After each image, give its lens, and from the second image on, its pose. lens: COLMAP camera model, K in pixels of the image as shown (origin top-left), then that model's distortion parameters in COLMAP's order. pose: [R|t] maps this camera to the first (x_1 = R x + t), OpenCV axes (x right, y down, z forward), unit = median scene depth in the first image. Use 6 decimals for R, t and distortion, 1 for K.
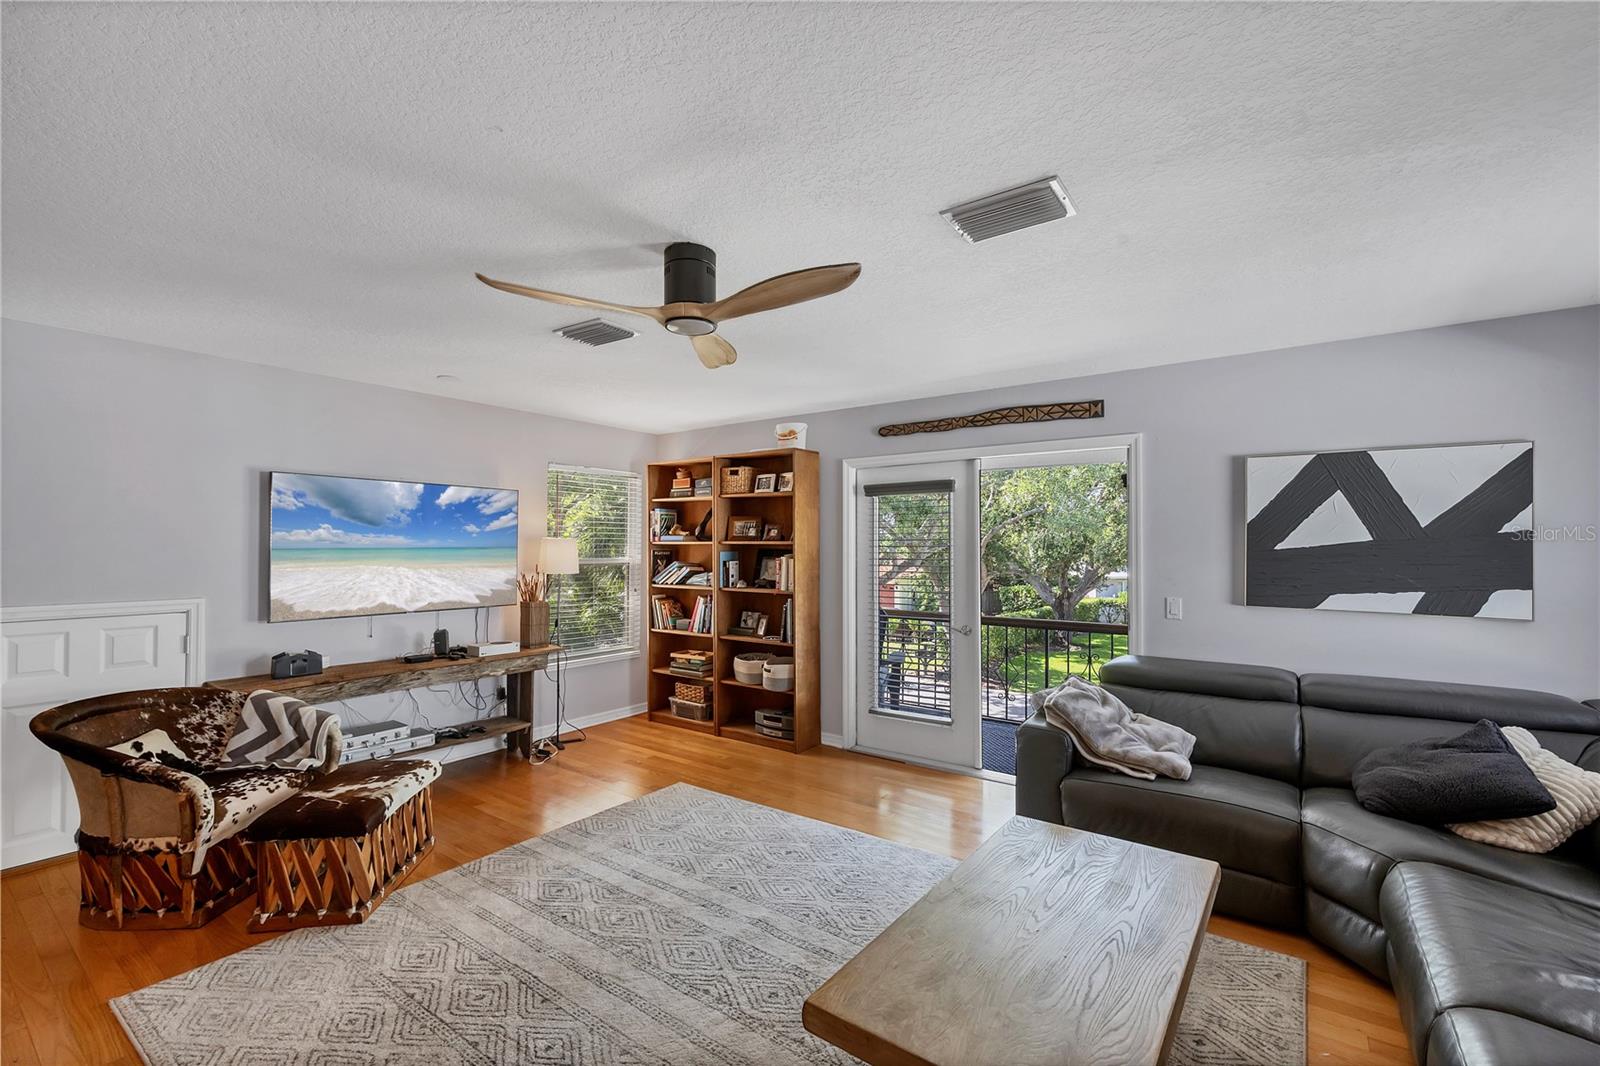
lens RADIAL K [[690.7, 0, 815.3], [0, 690.7, 537.1], [0, 0, 1]] dist [0.020970, 0.000296]
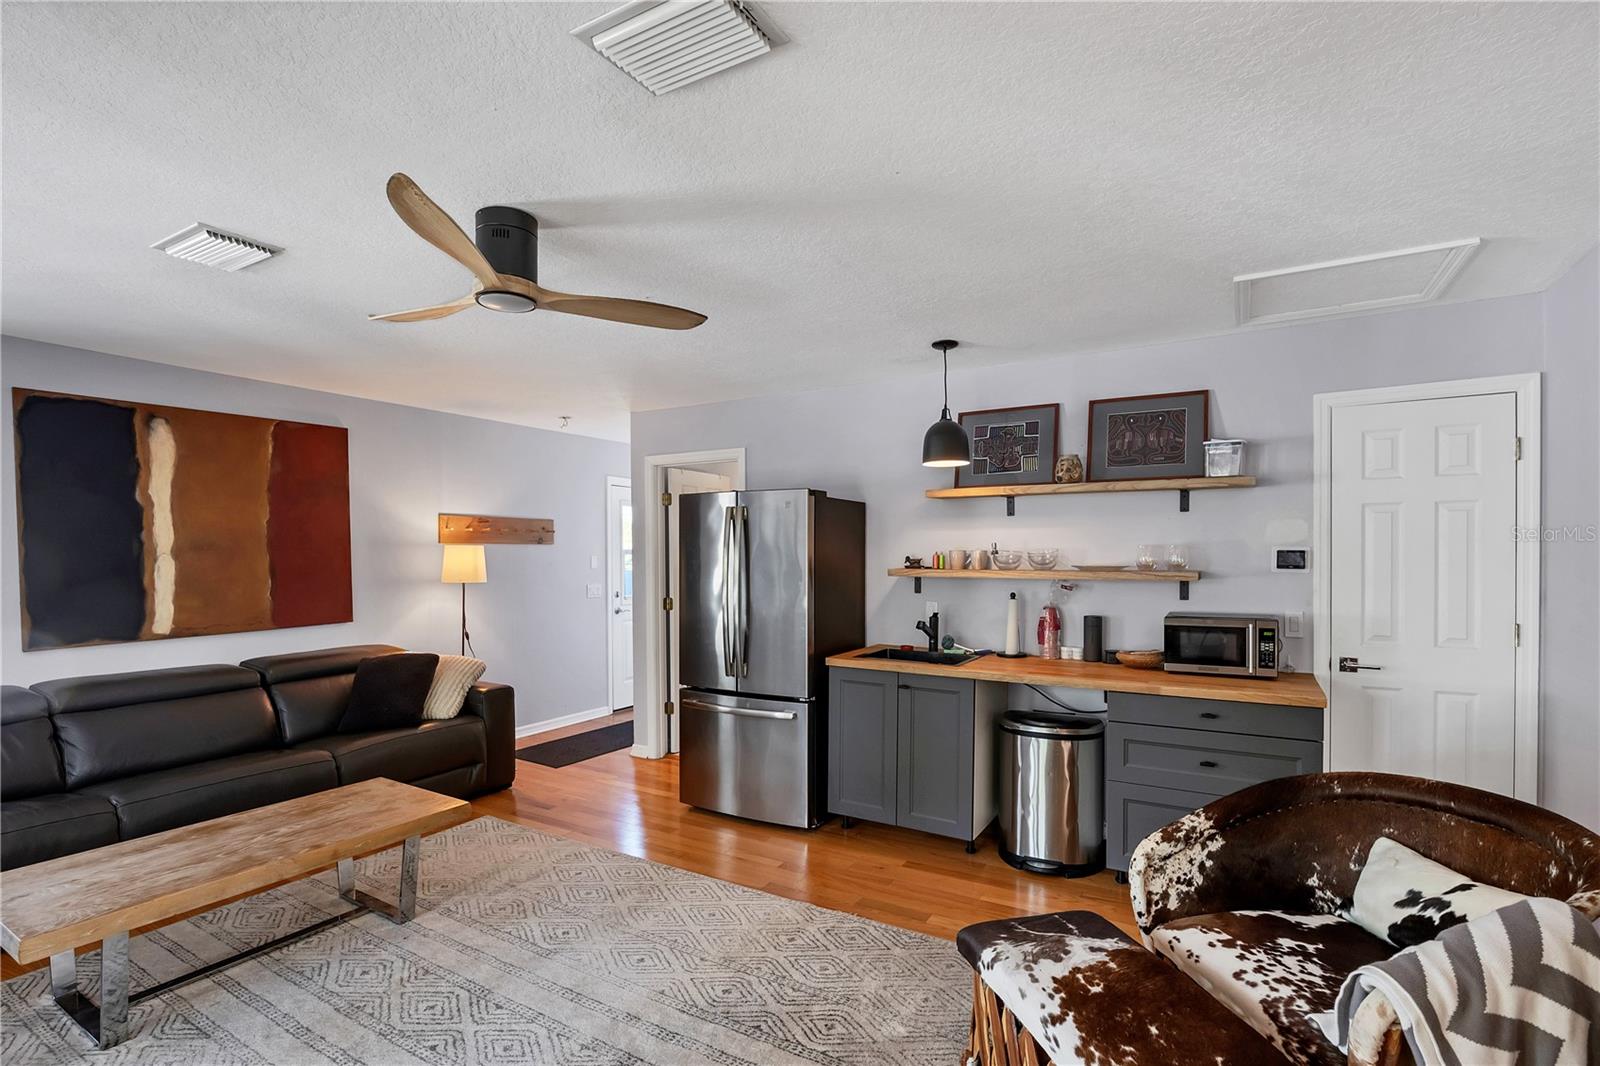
lens RADIAL K [[761.6, 0, 787.5], [0, 761.6, 561.1], [0, 0, 1]] dist [-0.005269, -0.000847]
pose [[-0.997863, 0.007137, -0.064946, -0.262552], [0.007735, 0.999930, -0.008965, 0.021454], [0.064878, -0.009448, -0.997849, 1.108798]]
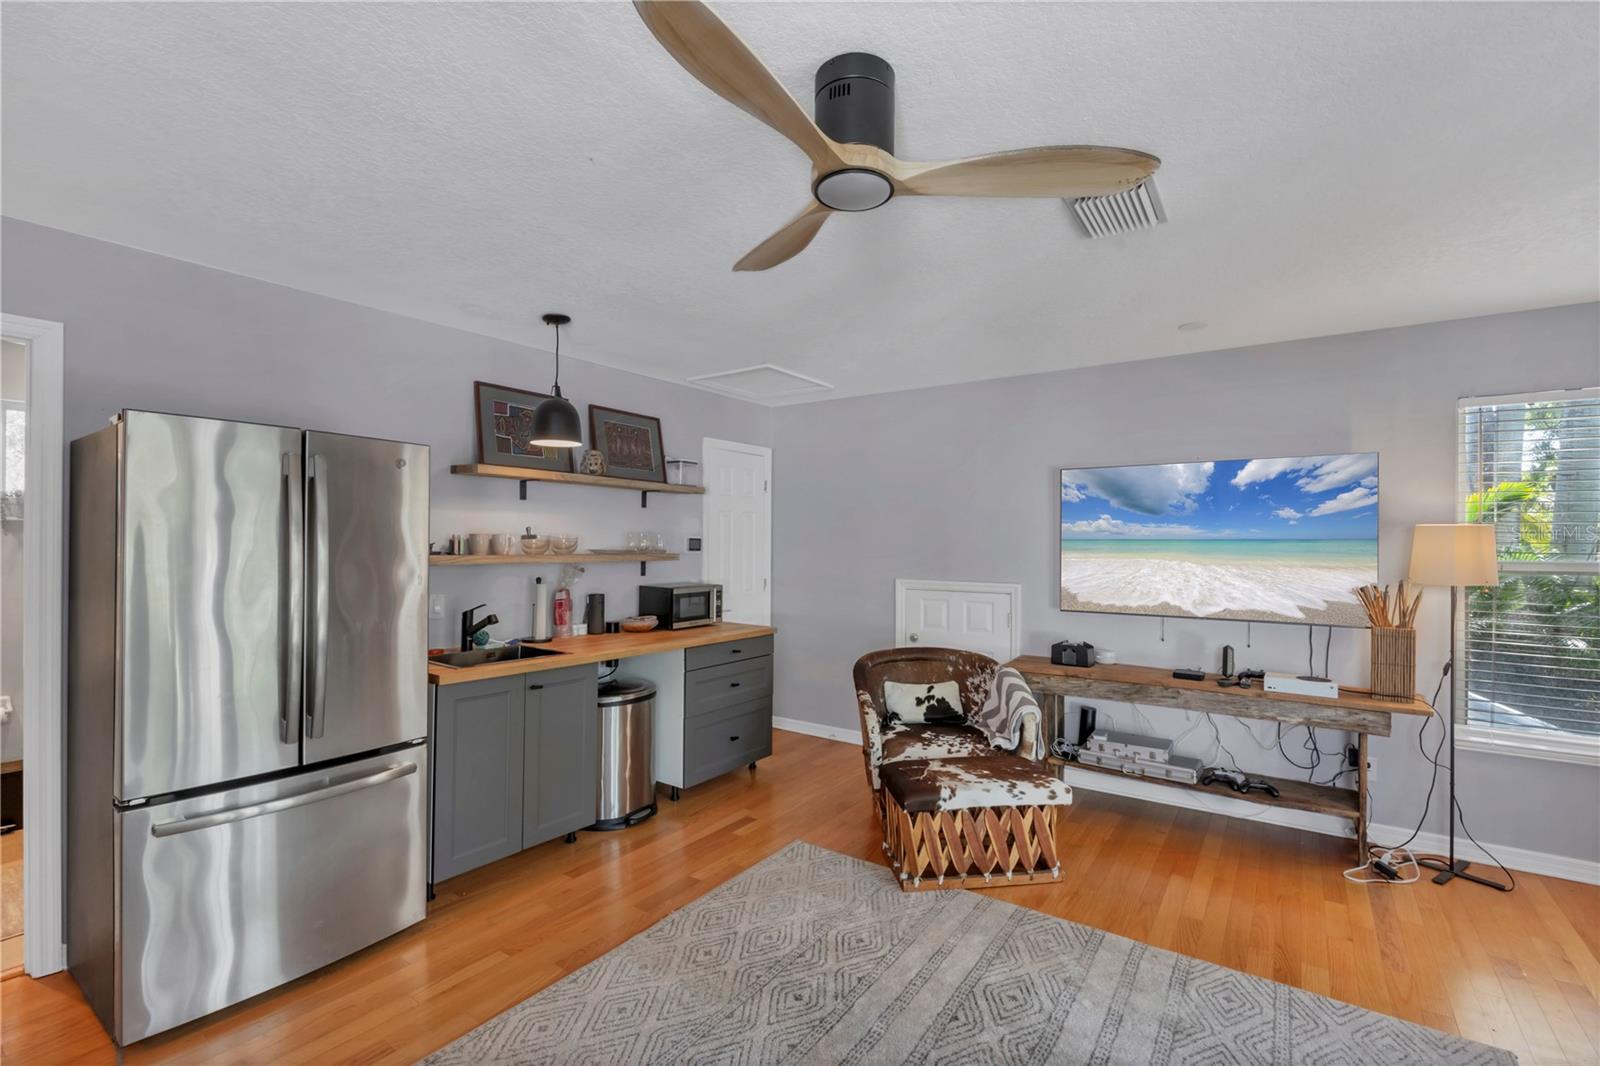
lens RADIAL K [[729.6, 0, 806.4], [0, 729.6, 533.0], [0, 0, 1]] dist [-0.005360, 0.000662]
pose [[0.014474, -0.009427, -0.999851, 0.281868], [0.009568, 0.999911, -0.009289, 0.011088], [0.999849, -0.009432, 0.014563, 0.526252]]
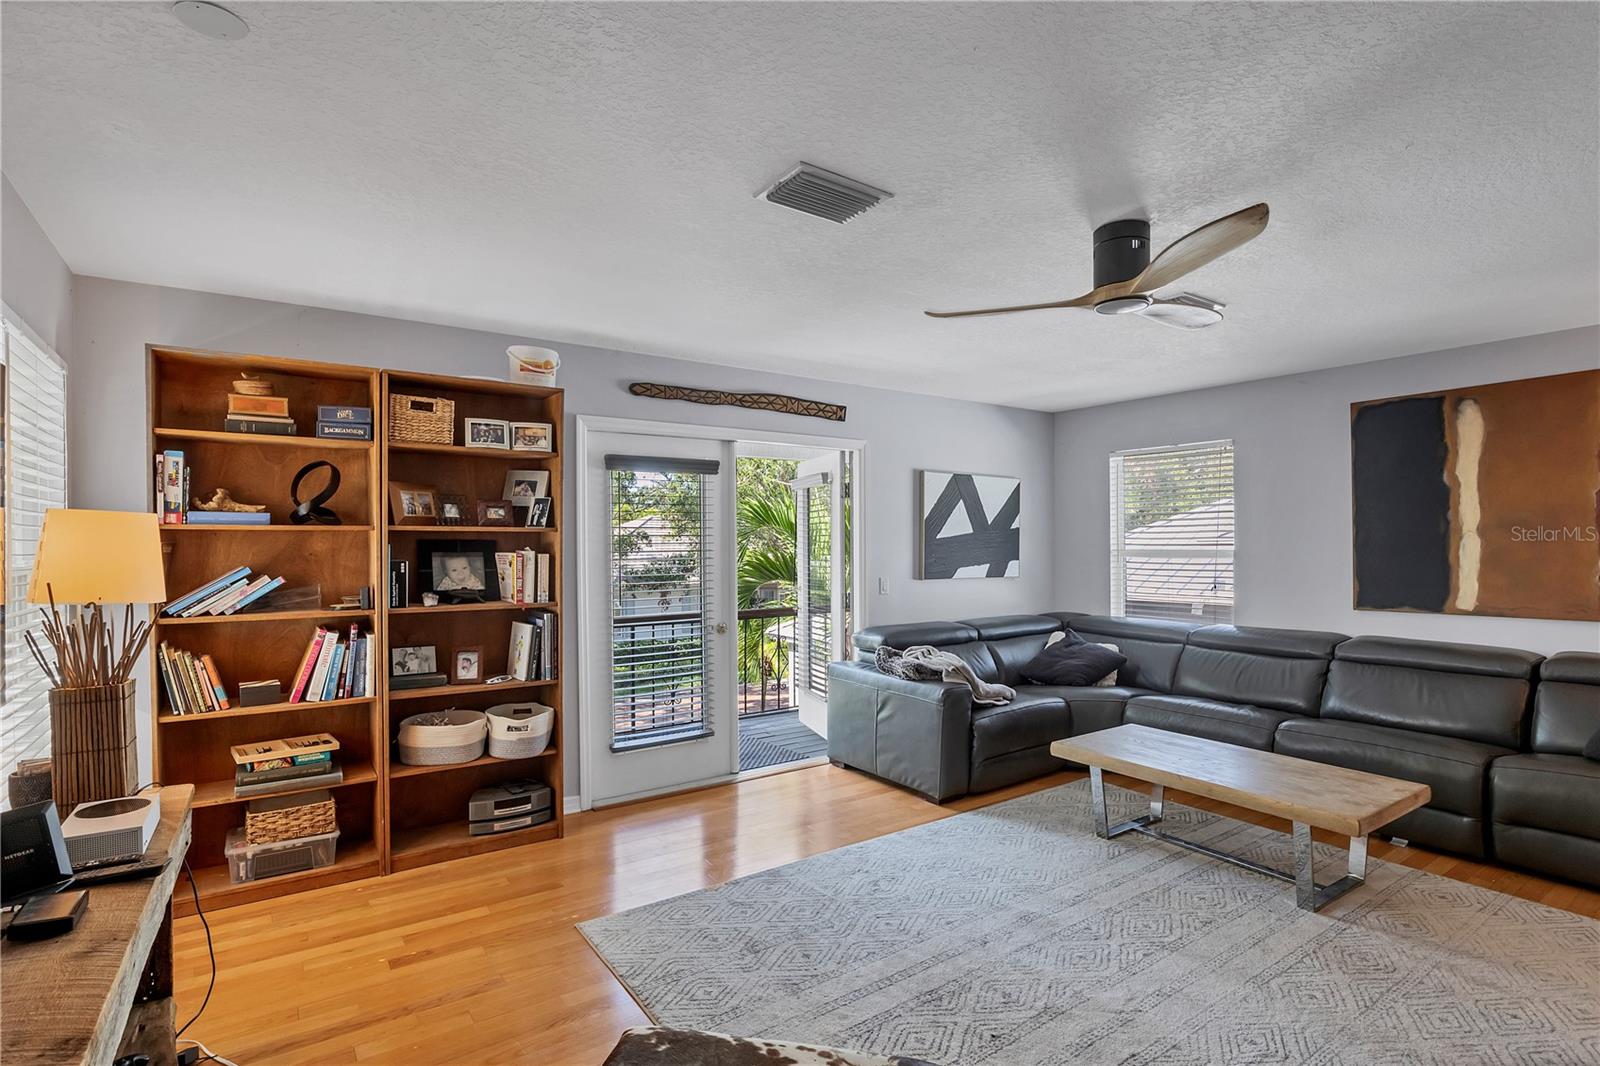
lens RADIAL K [[779.6, 0, 808.4], [0, 779.6, 556.3], [0, 0, 1]] dist [-0.017399, 0.000059]
pose [[0.340299, -0.019577, 0.940114, -0.750598], [-0.011268, 0.999627, 0.024896, 0.014110], [-0.940250, -0.019065, 0.339951, 0.581346]]
